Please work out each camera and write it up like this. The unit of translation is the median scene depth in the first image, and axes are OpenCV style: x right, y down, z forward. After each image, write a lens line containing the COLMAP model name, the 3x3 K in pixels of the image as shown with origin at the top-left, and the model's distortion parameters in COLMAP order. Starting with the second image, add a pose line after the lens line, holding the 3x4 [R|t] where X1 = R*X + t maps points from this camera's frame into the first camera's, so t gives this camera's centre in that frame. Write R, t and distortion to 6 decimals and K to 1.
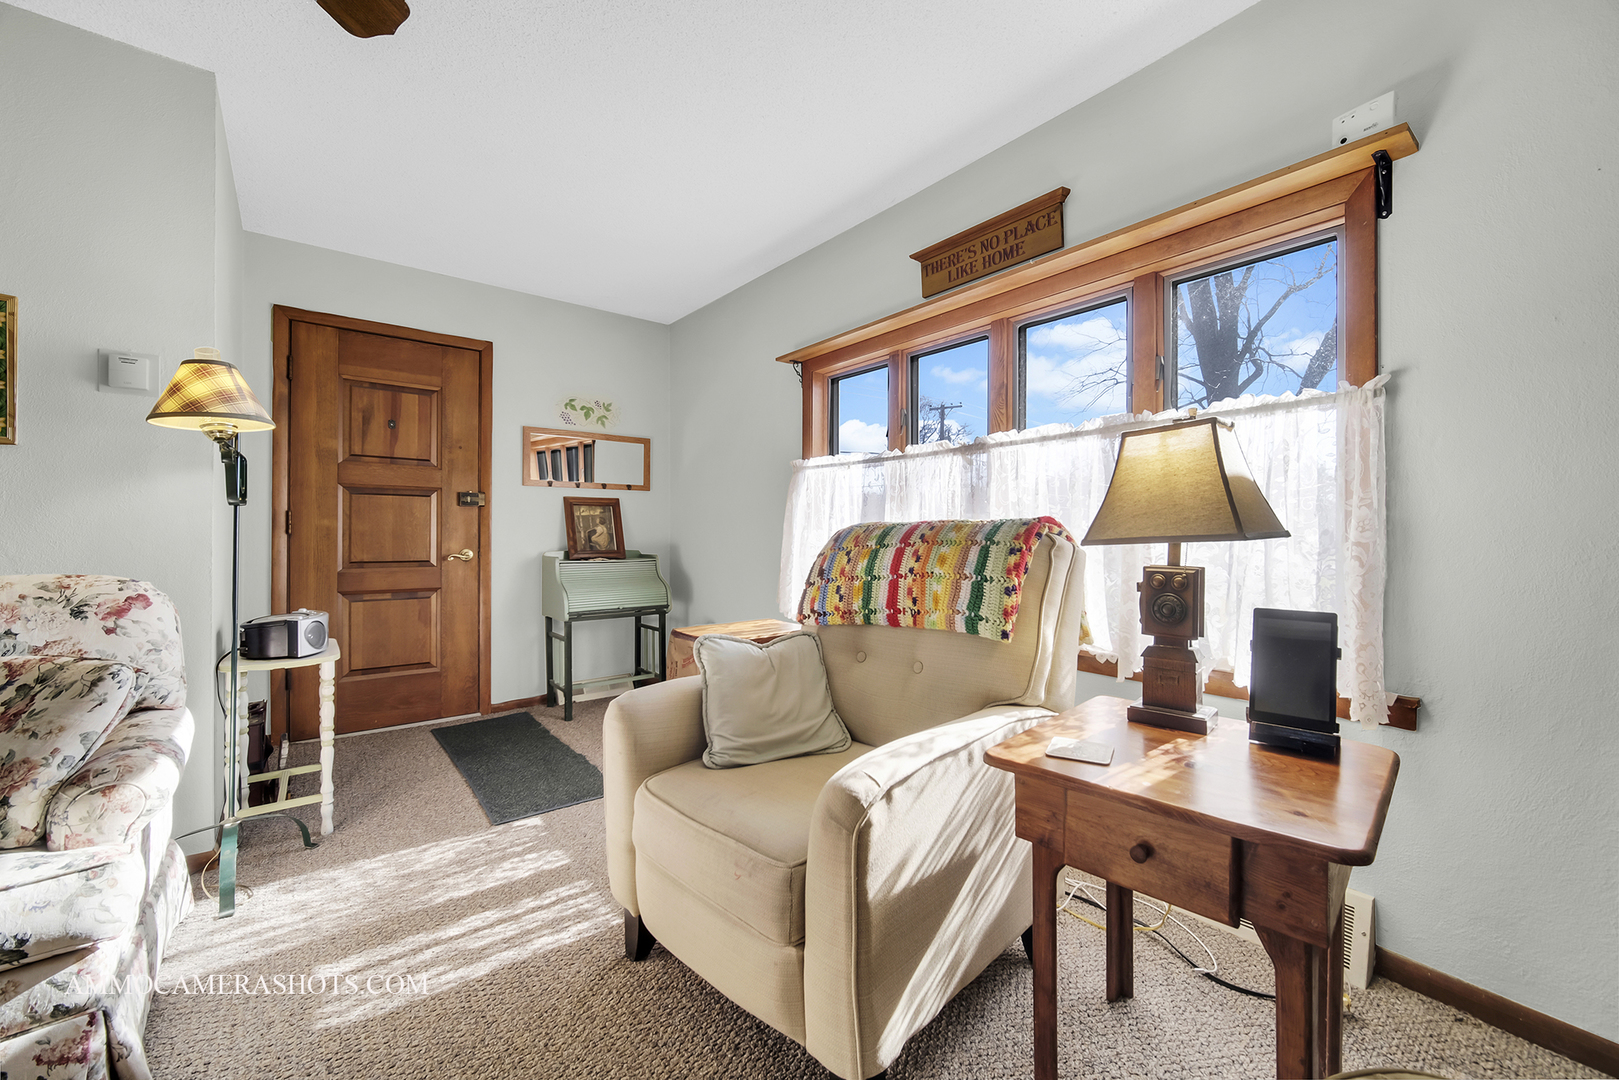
lens RADIAL K [[645.4, 0, 810.0], [0, 645.4, 535.4], [0, 0, 1]] dist [-0.000874, -0.000200]
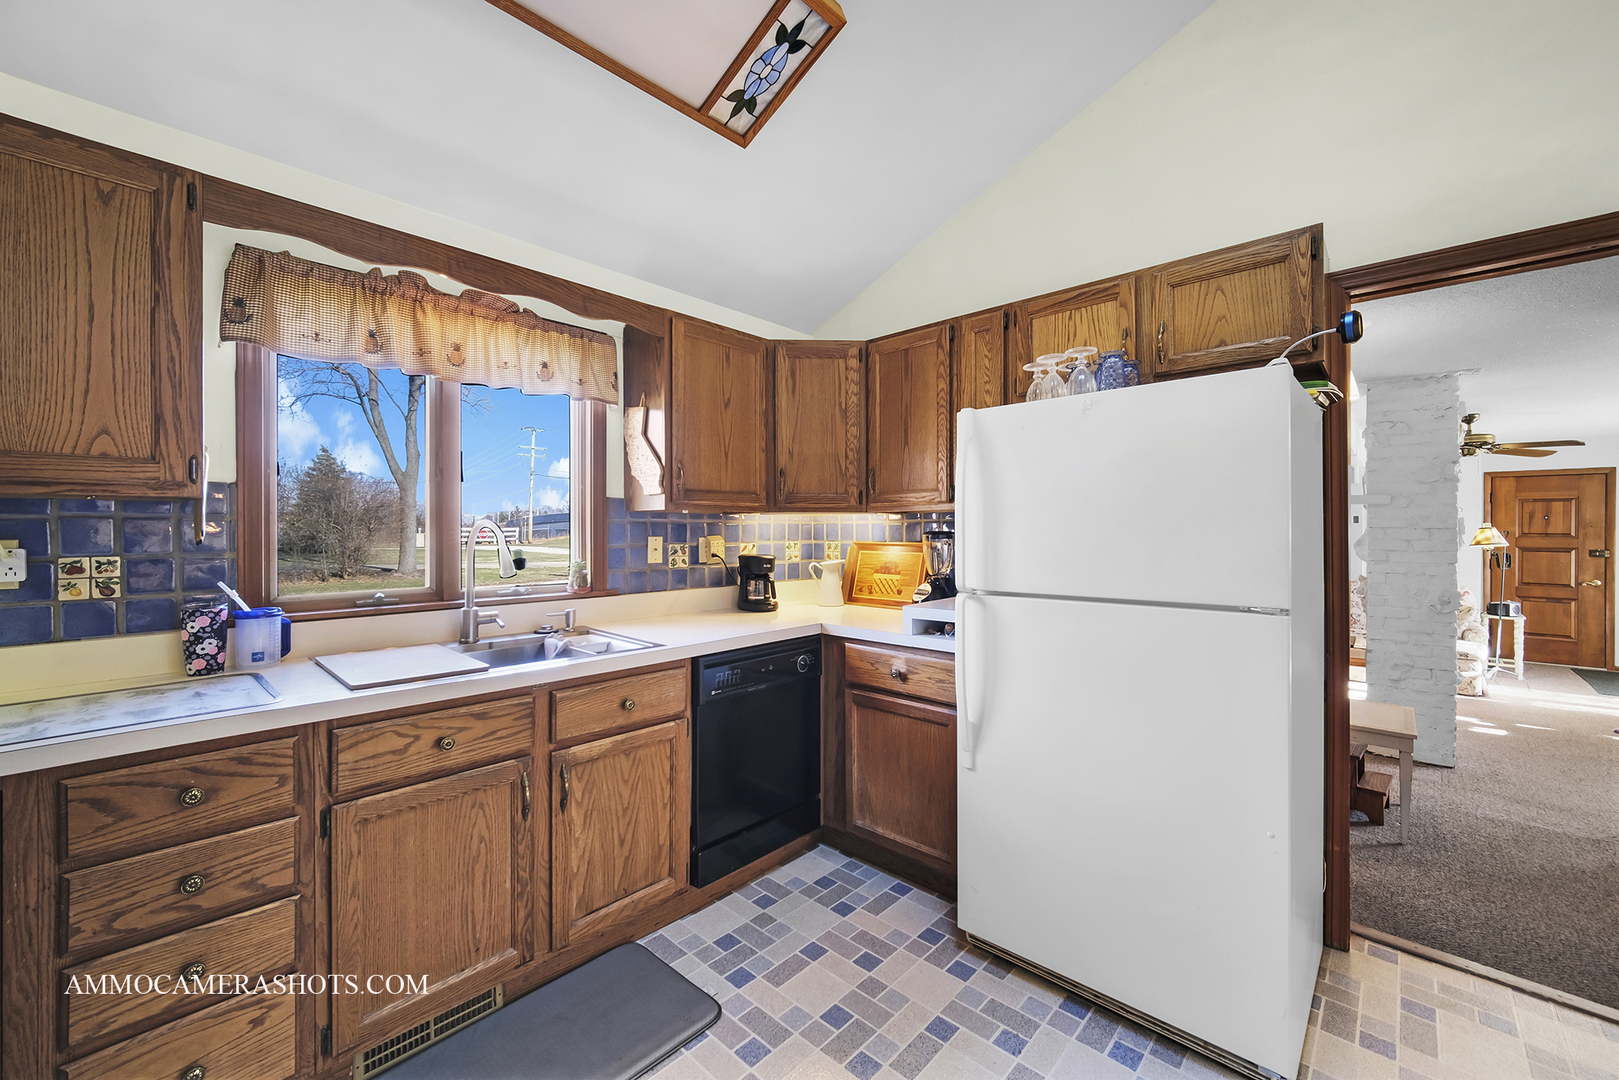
lens RADIAL K [[645.4, 0, 823.6], [0, 645.4, 529.0], [0, 0, 1]] dist [-0.000874, -0.000200]
pose [[0.155143, 0.001931, -0.987890, 1.030135], [0.000162, 0.999998, 0.001981, -0.139402], [0.987892, -0.000467, 0.155142, -1.603846]]
